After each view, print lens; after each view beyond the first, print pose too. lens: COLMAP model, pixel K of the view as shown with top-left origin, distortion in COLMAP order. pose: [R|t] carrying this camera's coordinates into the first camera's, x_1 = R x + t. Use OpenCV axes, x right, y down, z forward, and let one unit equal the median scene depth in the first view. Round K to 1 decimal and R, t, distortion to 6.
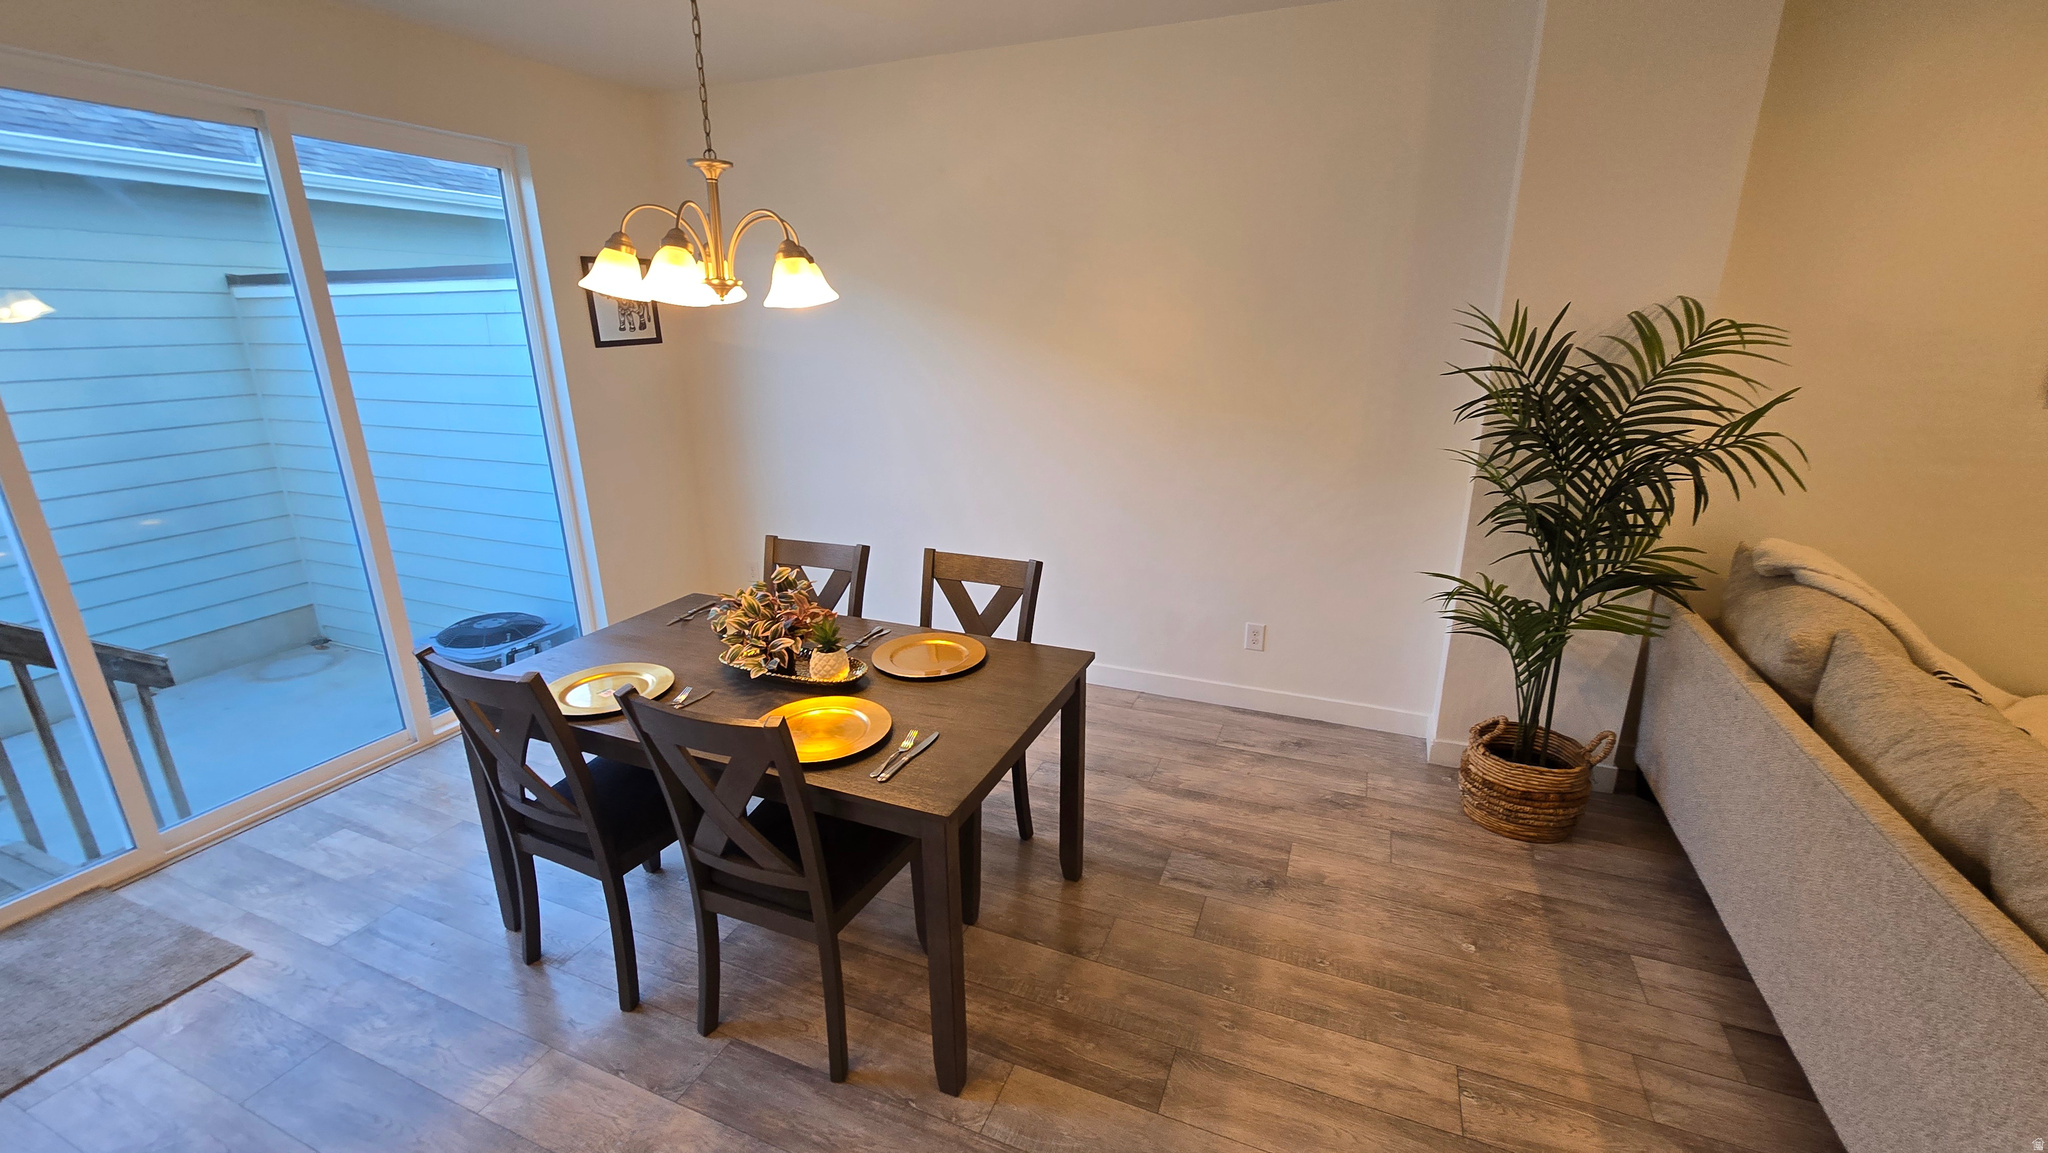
lens RADIAL K [[825.9, 0, 1011.8], [0, 825.9, 577.6], [0, 0, 1]] dist [-0.000538, 0.000016]
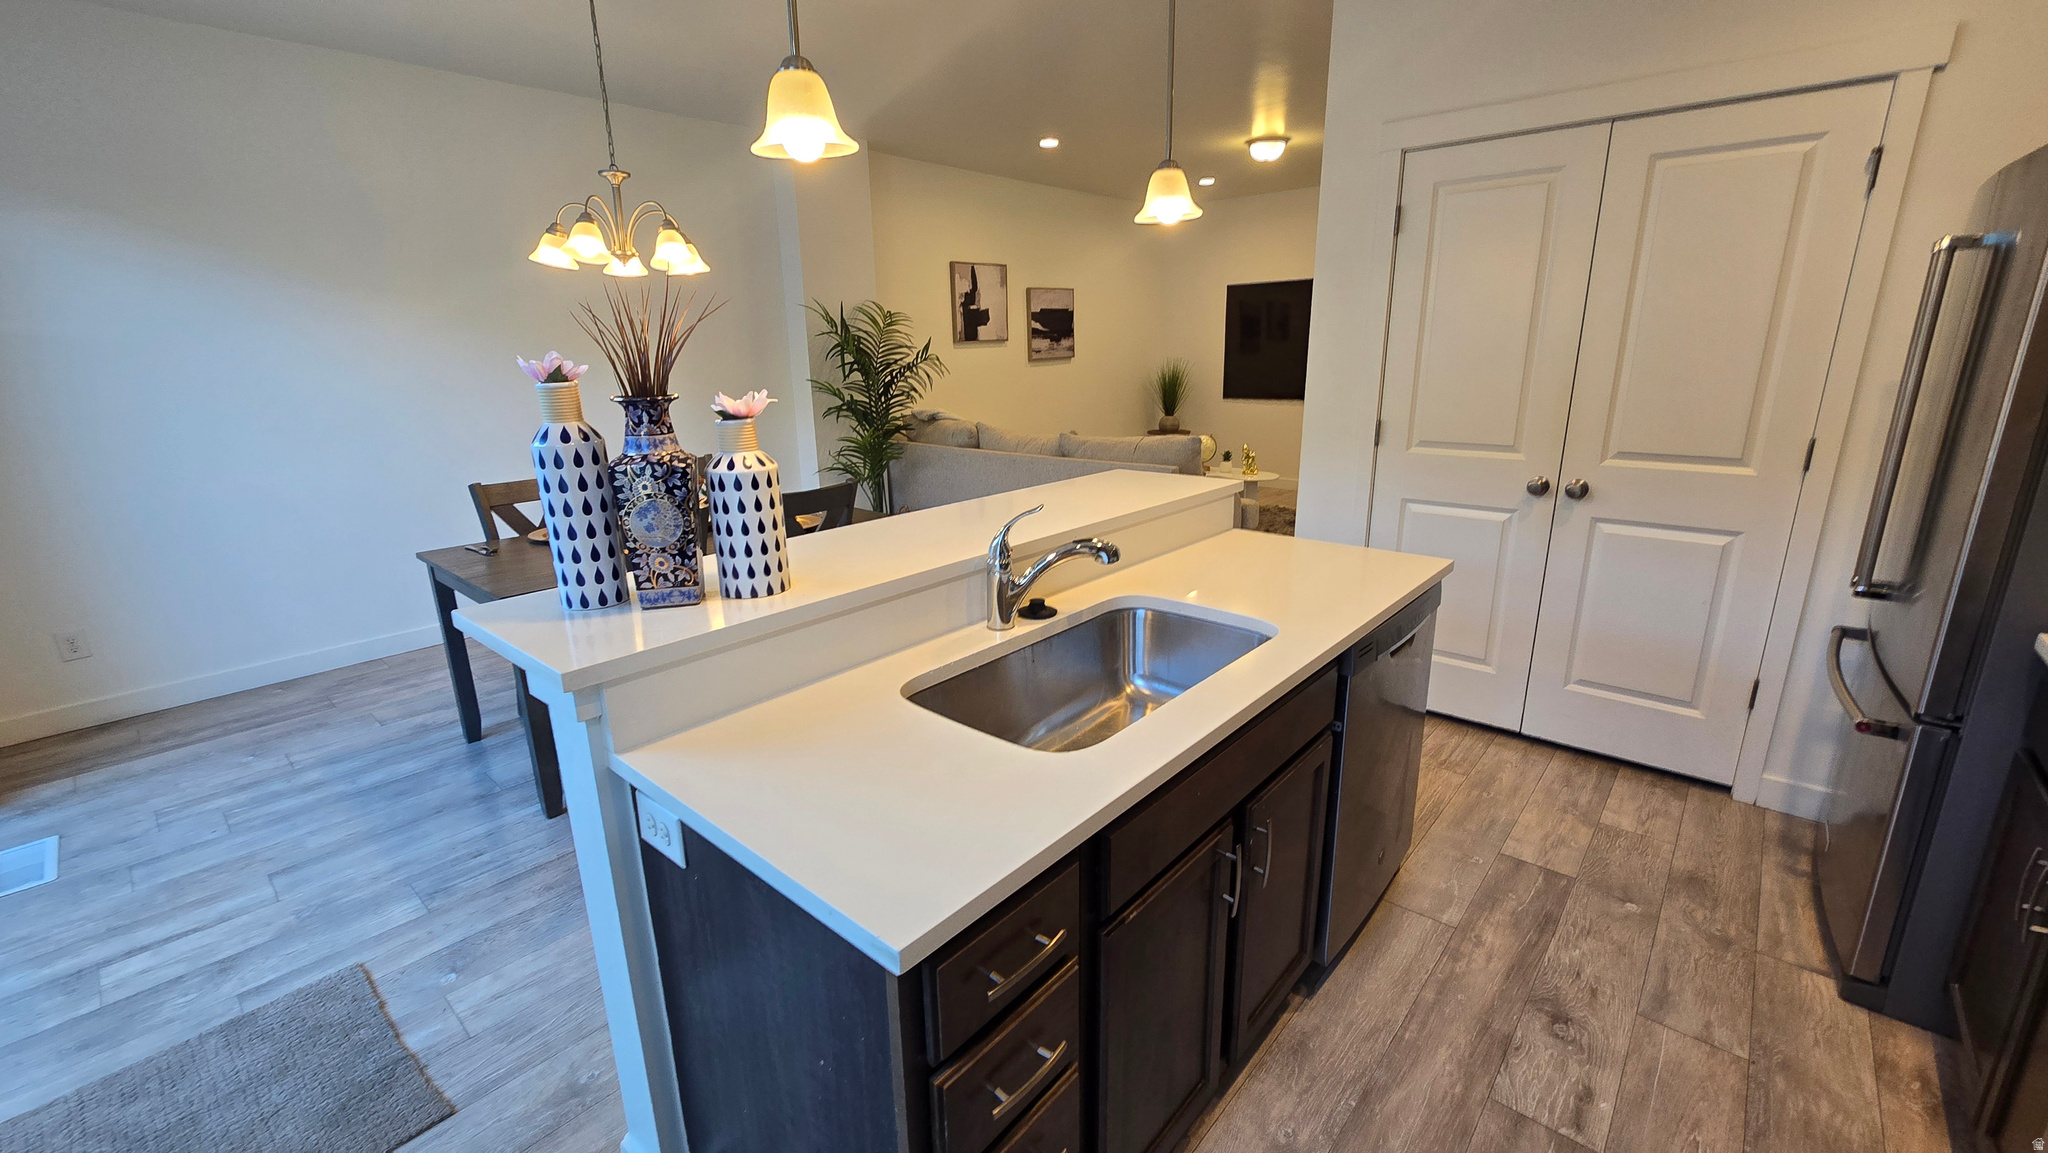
lens RADIAL K [[825.9, 0, 1011.8], [0, 825.9, 577.6], [0, 0, 1]] dist [-0.000538, 0.000016]
pose [[0.316768, -0.255910, 0.913328, -1.283781], [0.302591, 0.939866, 0.158399, 0.129751], [-0.898942, 0.226189, 0.375155, -0.040767]]
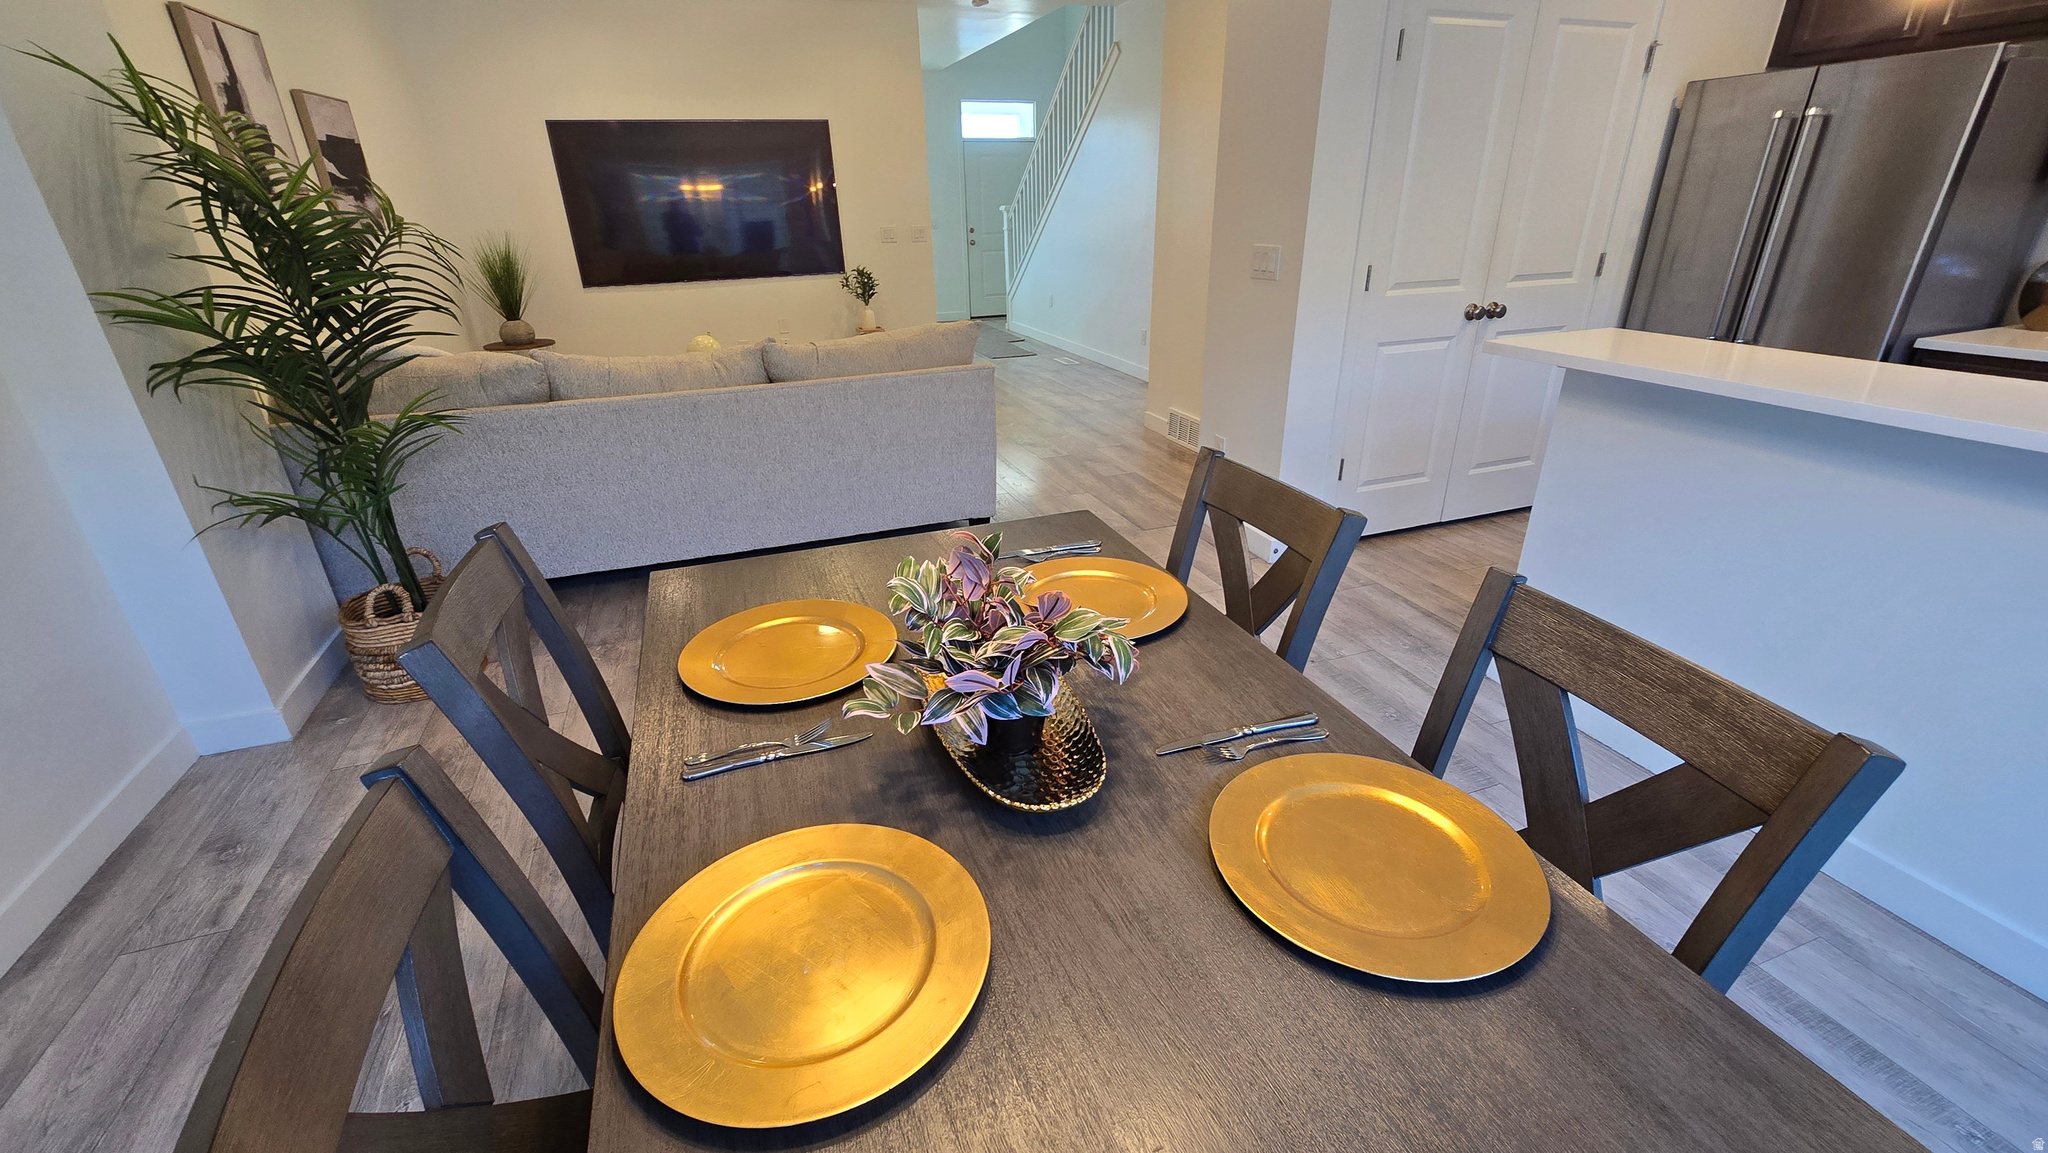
lens RADIAL K [[836.3, 0, 1027.1], [0, 836.3, 571.2], [0, 0, 1]] dist [-0.001012, 0.000391]
pose [[-0.689725, -0.272764, 0.670731, -0.562124], [0.244490, 0.784194, 0.570319, -0.186627], [-0.681545, 0.557350, -0.474191, 0.999687]]
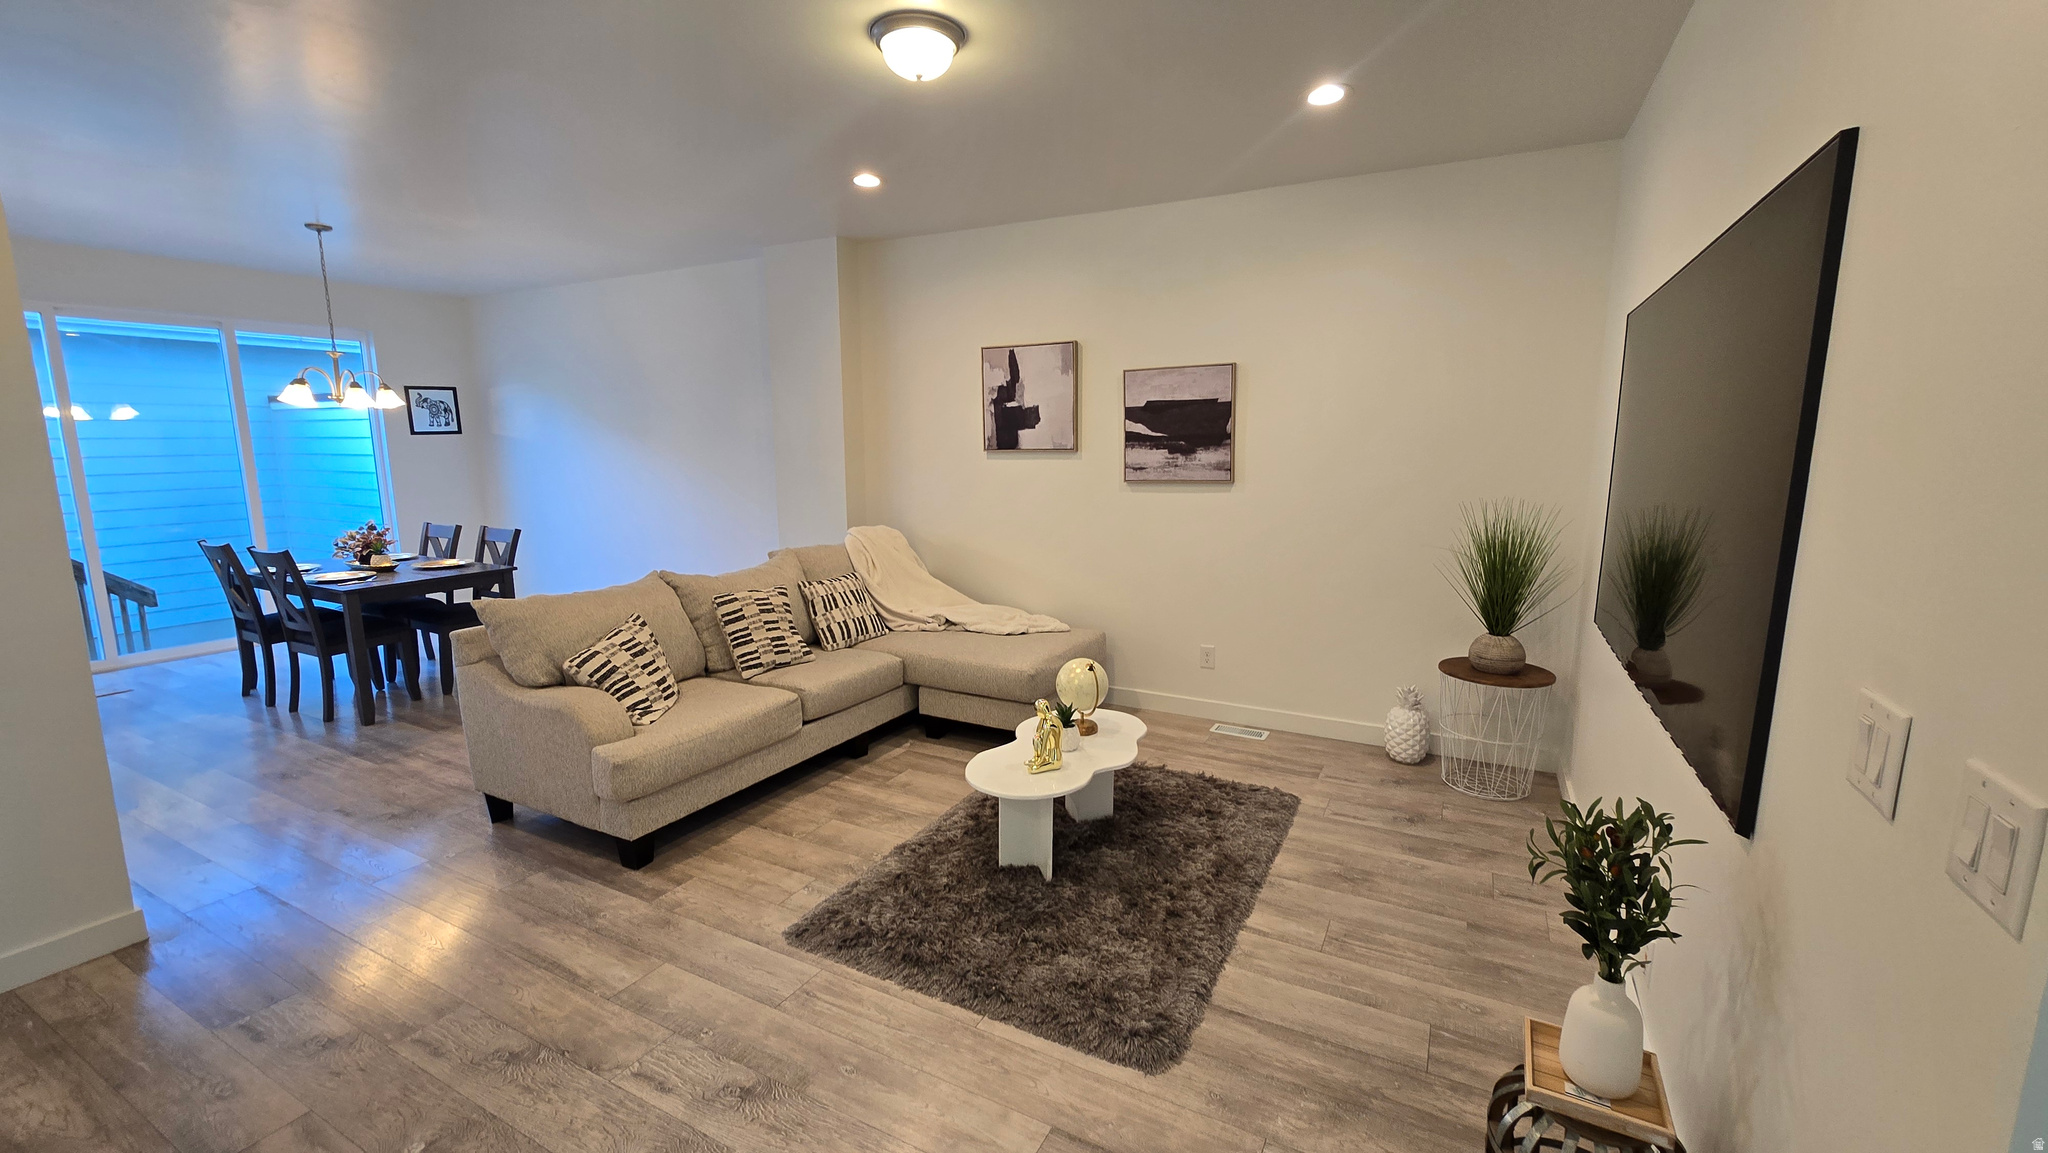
lens RADIAL K [[836.3, 0, 1027.1], [0, 836.3, 571.2], [0, 0, 1]] dist [-0.001012, 0.000391]
pose [[0.997522, 0.016129, -0.068480, 1.428356], [-0.025766, 0.989494, -0.142258, 0.350405], [0.065466, 0.143670, 0.987458, -0.971007]]
